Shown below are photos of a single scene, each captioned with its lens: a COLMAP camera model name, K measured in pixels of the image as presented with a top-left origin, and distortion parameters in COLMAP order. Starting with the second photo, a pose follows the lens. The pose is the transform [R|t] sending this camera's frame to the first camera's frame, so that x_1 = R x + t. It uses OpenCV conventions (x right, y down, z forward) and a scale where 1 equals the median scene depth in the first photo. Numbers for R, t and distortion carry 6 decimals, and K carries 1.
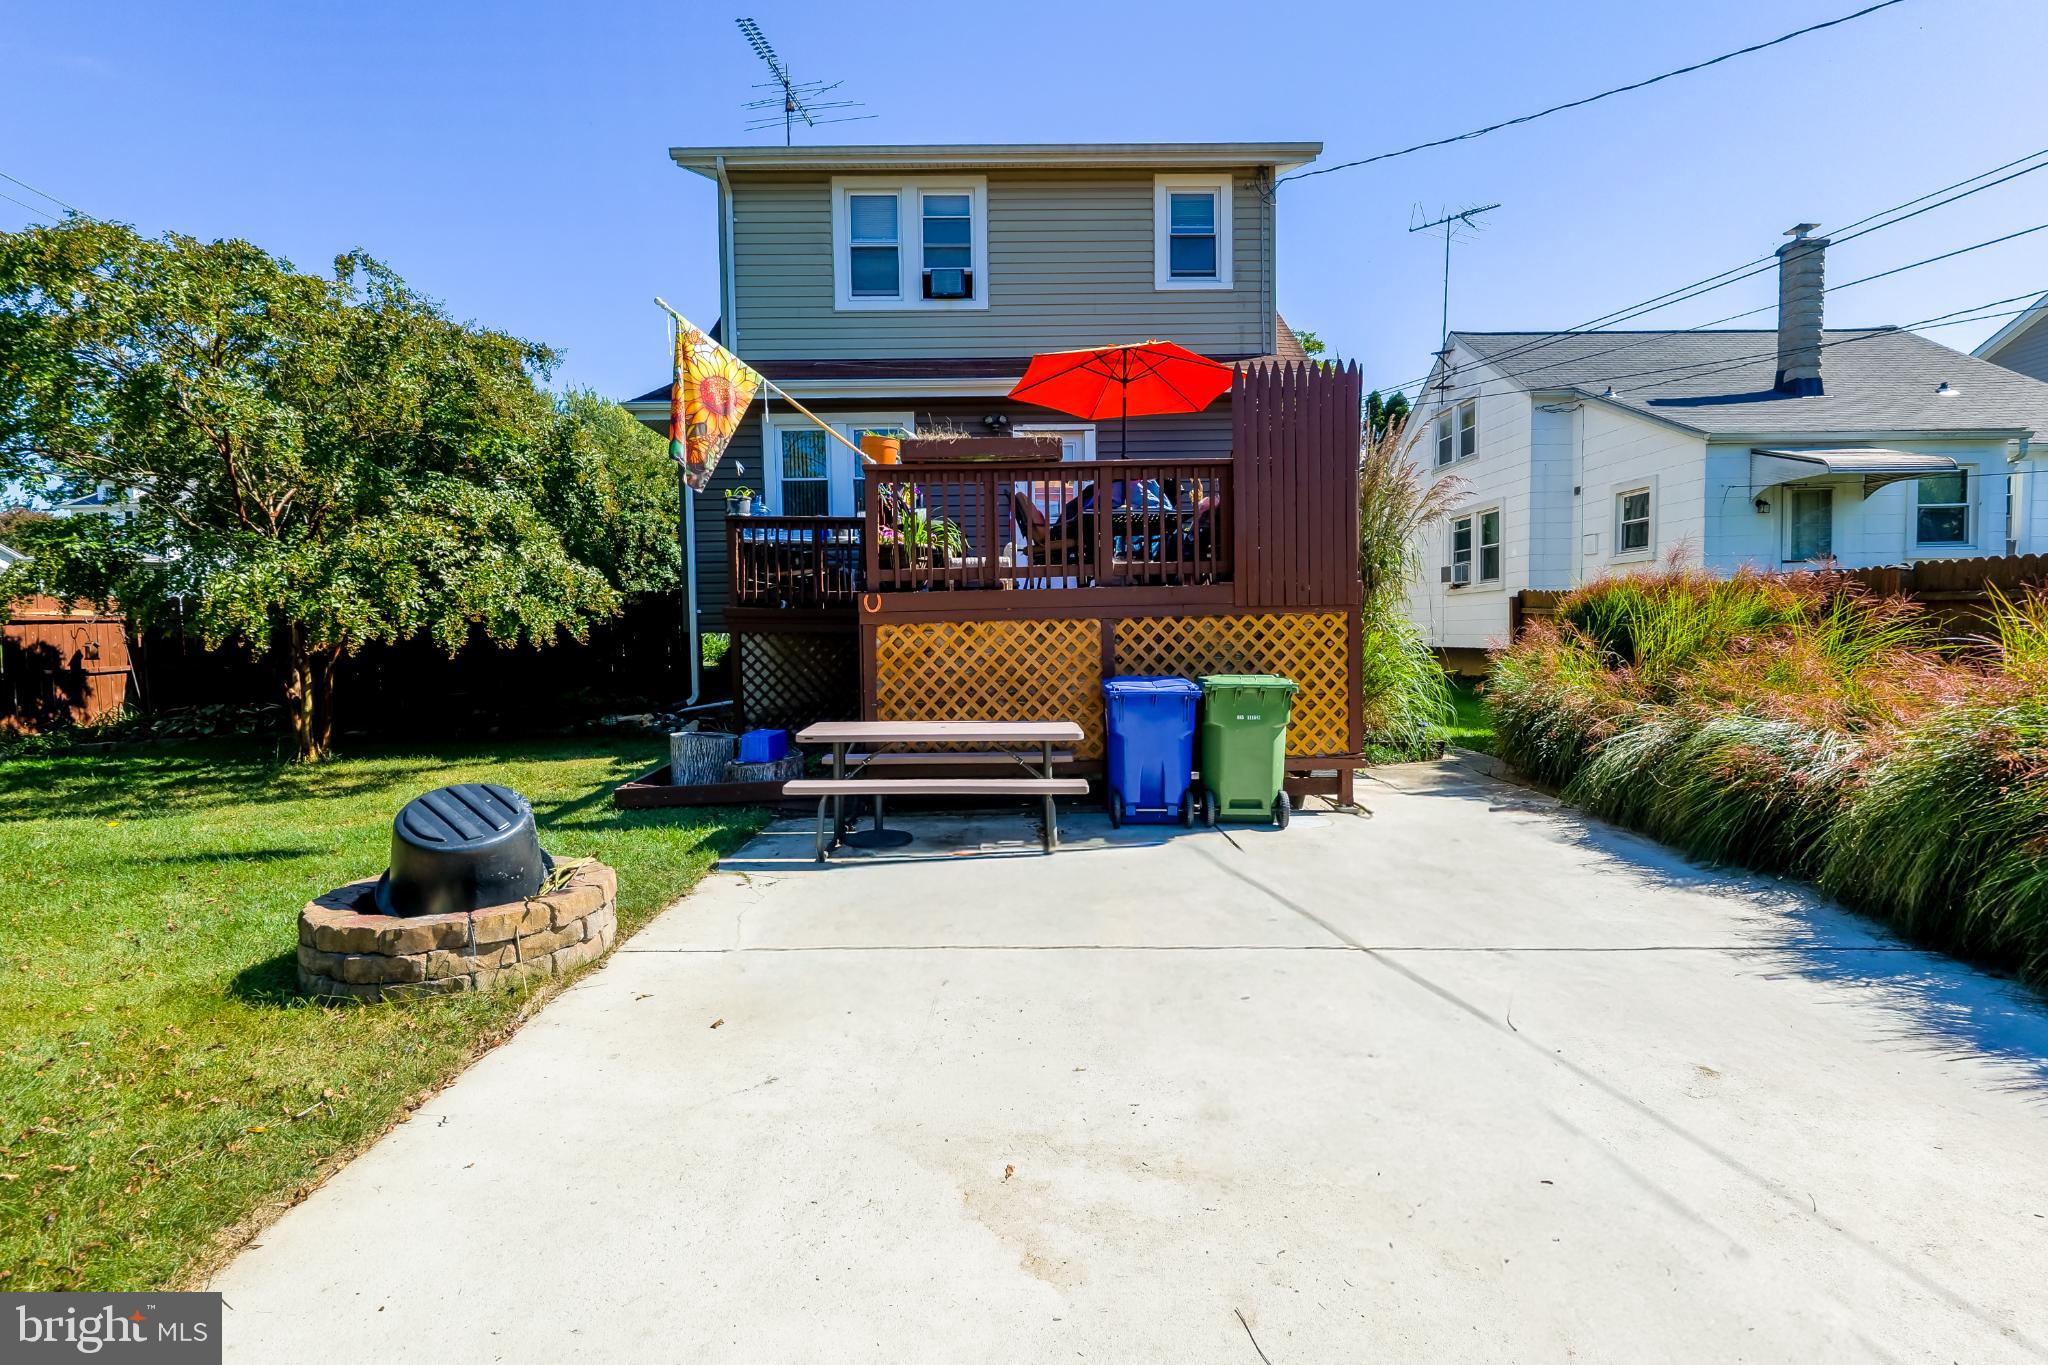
lens RADIAL K [[984.6, 0, 1024.5], [0, 984.6, 709.8], [0, 0, 1]] dist [0.004247, 0.000323]
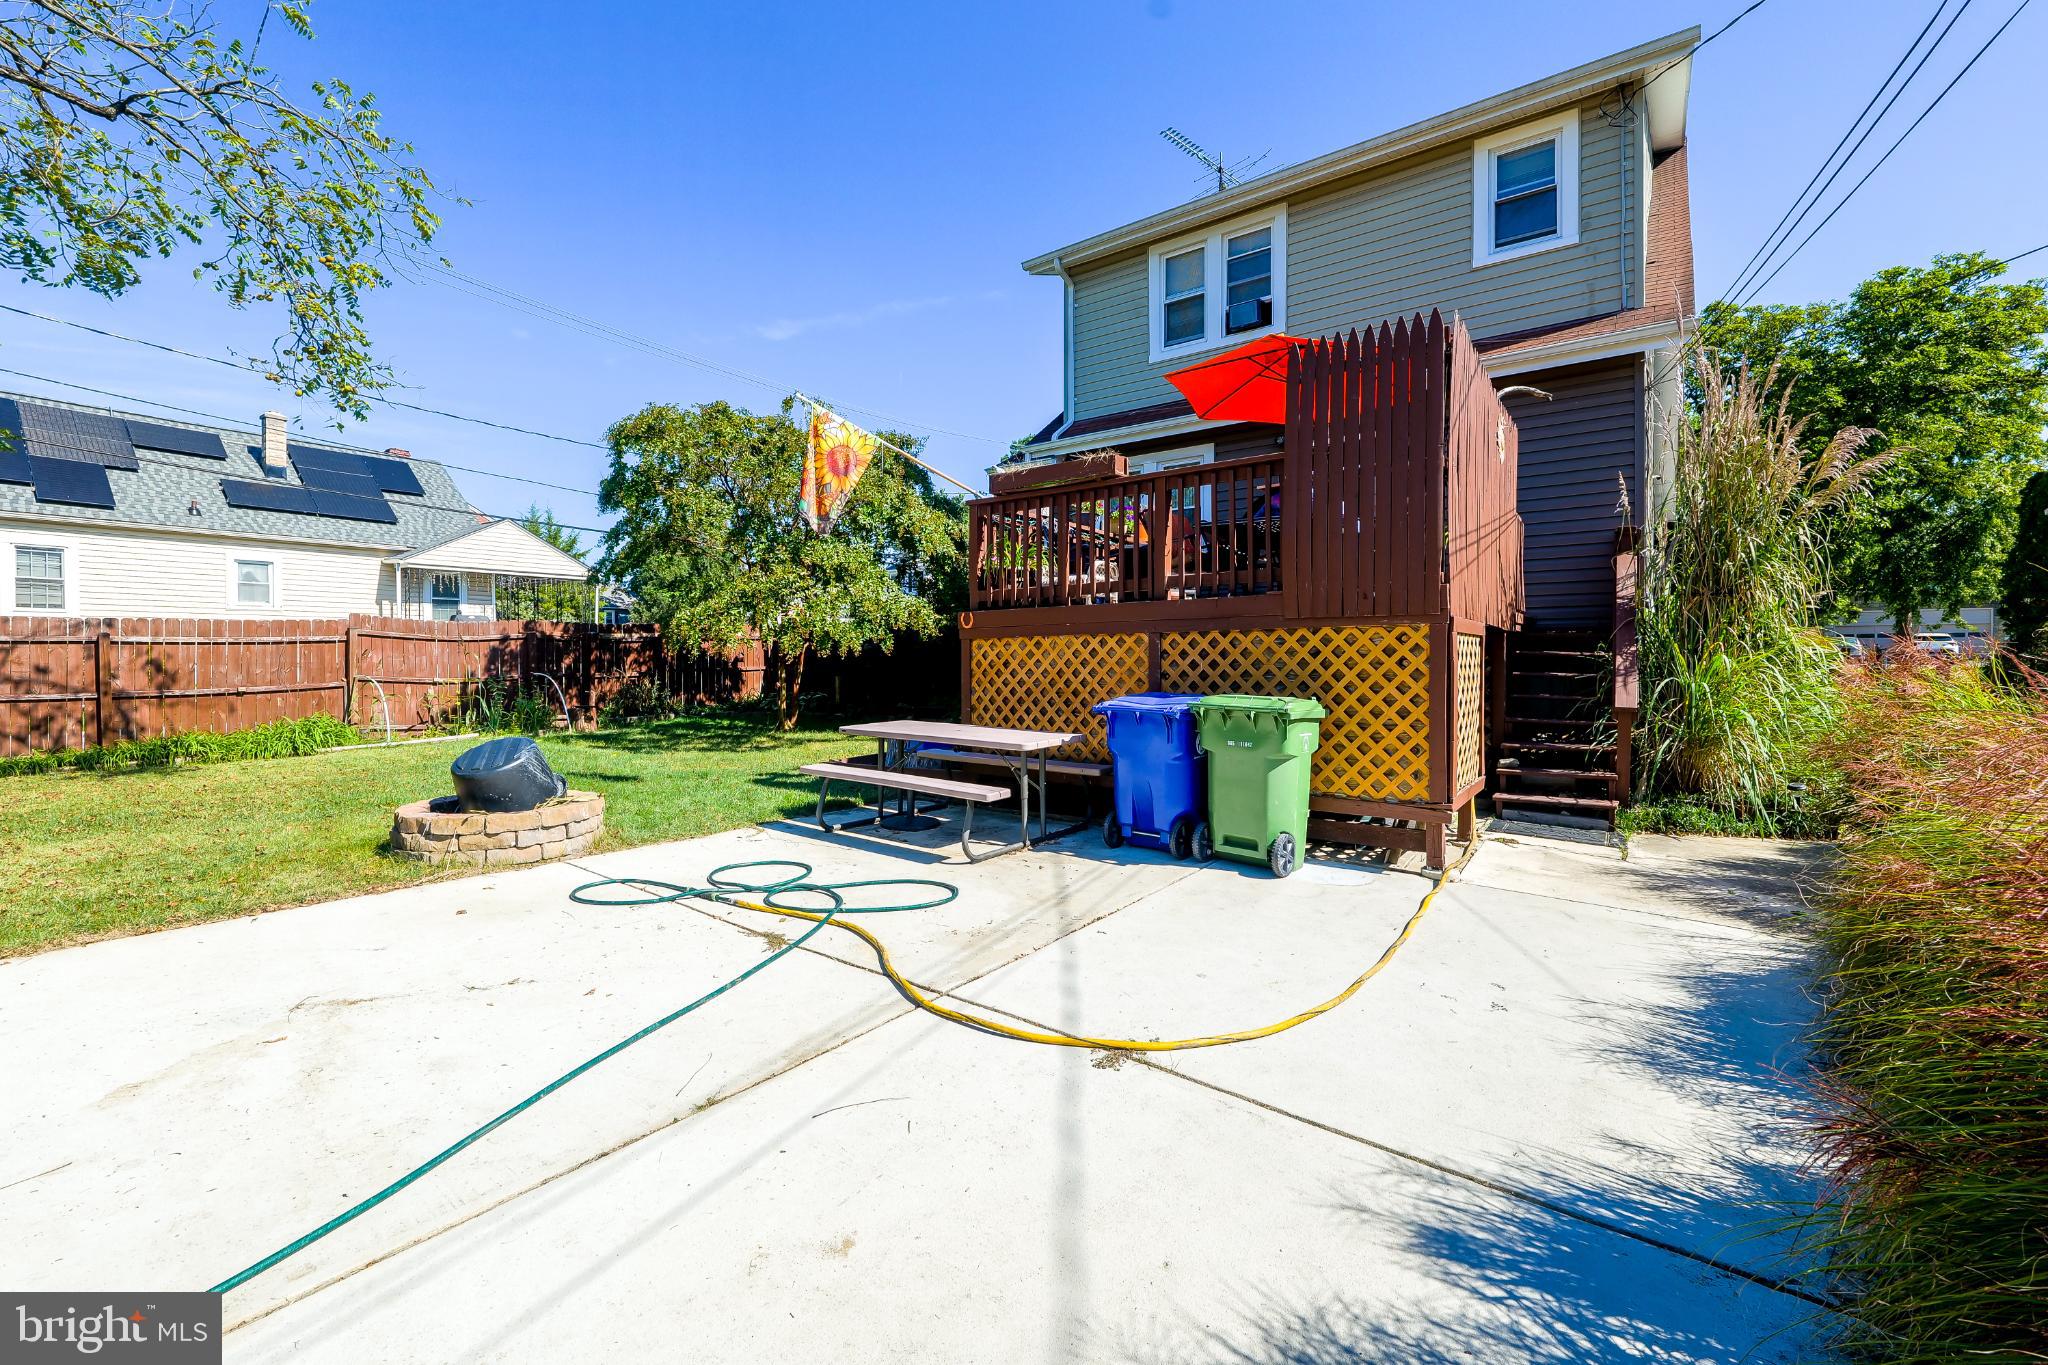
lens RADIAL K [[856.2, 0, 994.0], [0, 856.2, 695.6], [0, 0, 1]] dist [-0.011045, 0.000006]
pose [[0.771759, 0.042181, -0.634515, 0.499011], [-0.060704, 0.998128, -0.007480, -0.014912], [0.633012, 0.044290, 0.772874, 0.247733]]
